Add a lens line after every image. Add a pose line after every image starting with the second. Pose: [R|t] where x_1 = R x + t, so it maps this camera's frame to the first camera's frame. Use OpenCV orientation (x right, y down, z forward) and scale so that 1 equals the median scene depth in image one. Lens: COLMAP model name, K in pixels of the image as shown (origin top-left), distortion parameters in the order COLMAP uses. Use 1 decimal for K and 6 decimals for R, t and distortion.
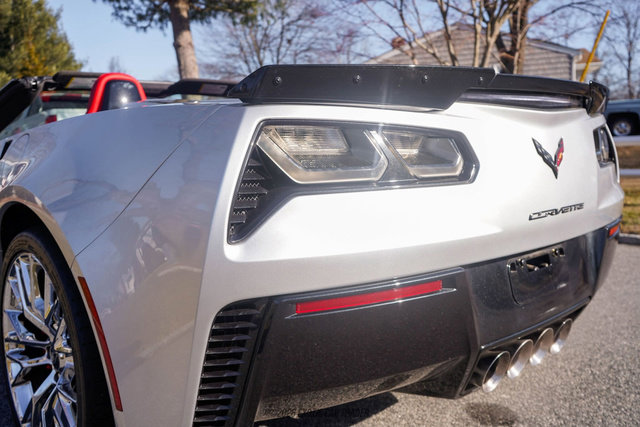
lens RADIAL K [[582.2, 0, 322.5], [0, 582.2, 215.9], [0, 0, 1]] dist [-0.019286, 0.000000]
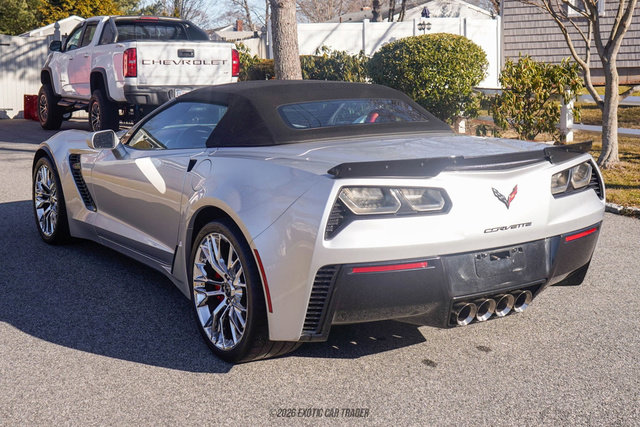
lens RADIAL K [[879.8, 0, 333.9], [0, 879.8, 191.5], [0, 0, 1]] dist [-0.016517, 0.000000]
pose [[0.987957, 0.052244, -0.145645, 0.283694], [-0.045603, 0.997778, 0.048574, -0.239949], [0.147859, -0.041347, 0.988144, -1.852989]]
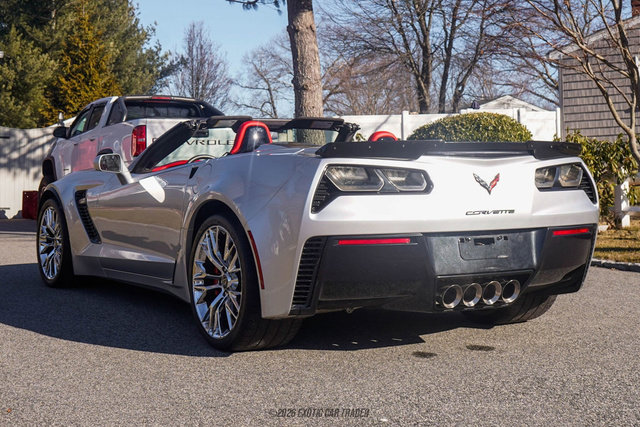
lens RADIAL K [[1059.5, 0, 318.7], [0, 1059.5, 210.9], [0, 0, 1]] dist [-0.018162, 0.000000]
pose [[0.977462, 0.028101, -0.209233, 0.617368], [-0.044193, 0.996379, -0.072639, 0.275040], [0.206434, 0.080248, 0.975164, -2.584142]]
